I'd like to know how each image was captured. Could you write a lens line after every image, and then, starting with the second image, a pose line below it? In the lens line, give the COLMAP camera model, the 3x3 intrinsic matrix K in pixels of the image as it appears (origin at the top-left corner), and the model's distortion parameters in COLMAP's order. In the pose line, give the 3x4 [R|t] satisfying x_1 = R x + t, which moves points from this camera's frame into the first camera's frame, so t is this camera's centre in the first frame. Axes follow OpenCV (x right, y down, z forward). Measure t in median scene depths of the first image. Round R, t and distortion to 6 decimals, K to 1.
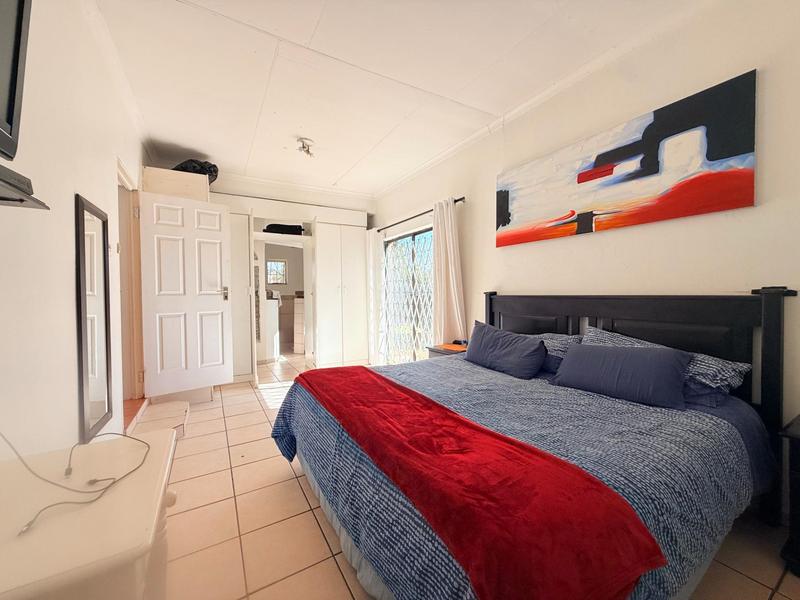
lens RADIAL K [[318.4, 0, 399.8], [0, 318.4, 296.2], [0, 0, 1]] dist [-0.001608, 0.000013]
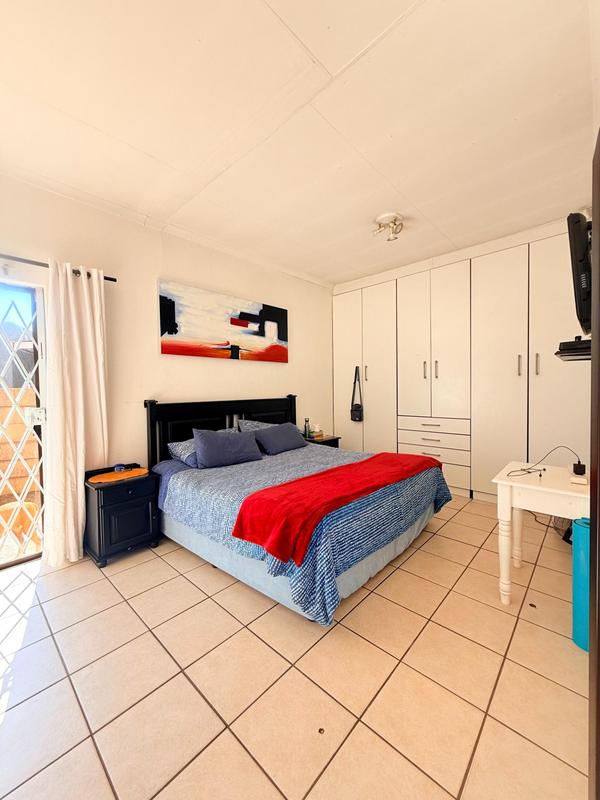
lens RADIAL K [[318.4, 0, 298.9], [0, 318.4, 395.8], [0, 0, 1]] dist [-0.001608, 0.000013]
pose [[-0.293242, -0.016091, 0.955903, -0.932971], [0.023744, 0.999427, 0.024108, -0.050844], [-0.955744, 0.029766, -0.292692, 1.127385]]
